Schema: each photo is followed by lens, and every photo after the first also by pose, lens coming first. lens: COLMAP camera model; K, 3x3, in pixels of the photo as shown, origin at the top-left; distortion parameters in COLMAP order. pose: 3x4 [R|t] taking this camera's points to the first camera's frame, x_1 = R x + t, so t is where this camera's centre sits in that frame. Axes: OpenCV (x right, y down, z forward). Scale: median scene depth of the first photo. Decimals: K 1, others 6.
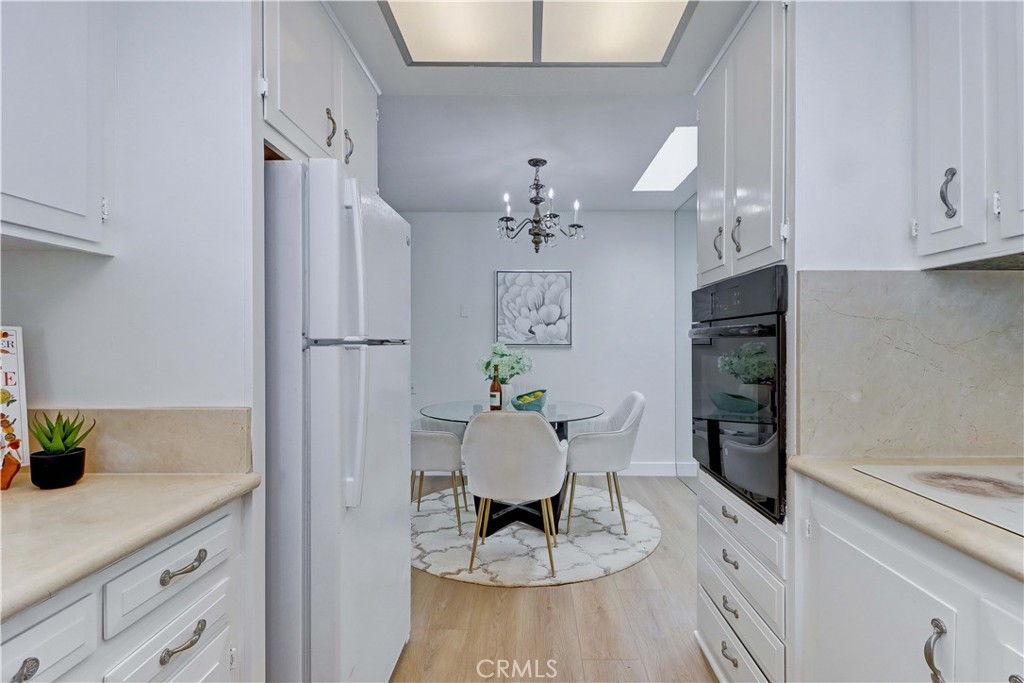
lens RADIAL K [[485.5, 0, 520.7], [0, 485.5, 339.0], [0, 0, 1]] dist [0.003609, -0.002060]
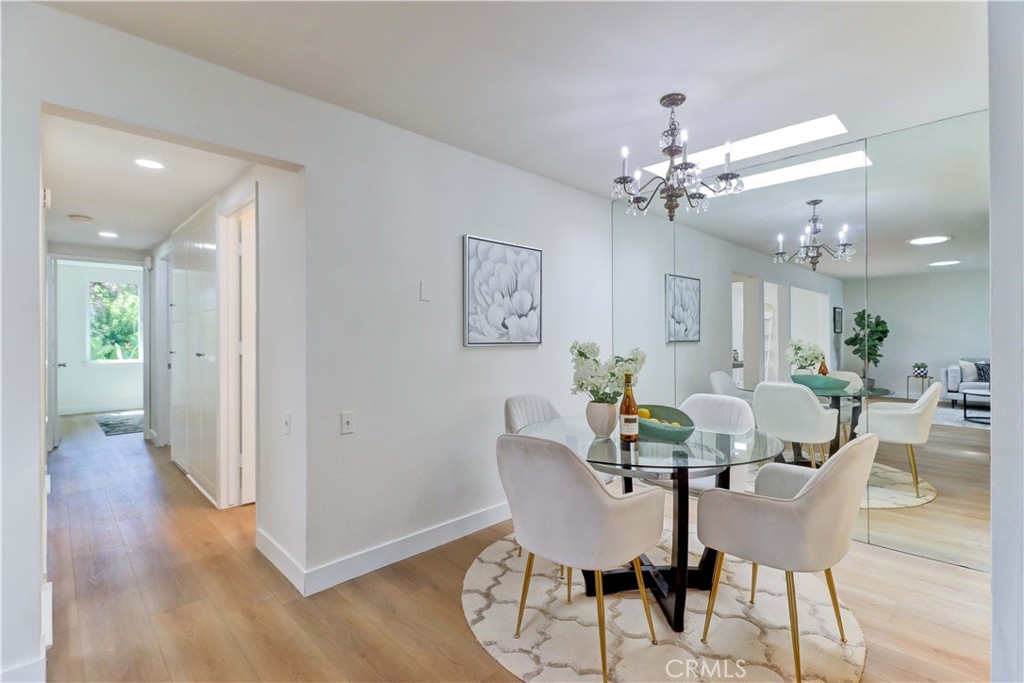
lens RADIAL K [[485.5, 0, 520.7], [0, 485.5, 343.0], [0, 0, 1]] dist [0.003609, -0.002060]
pose [[0.712872, -0.008988, 0.701236, -0.479081], [-0.002828, 0.999873, 0.015691, -0.000109], [-0.701288, -0.013169, 0.712756, 0.455516]]
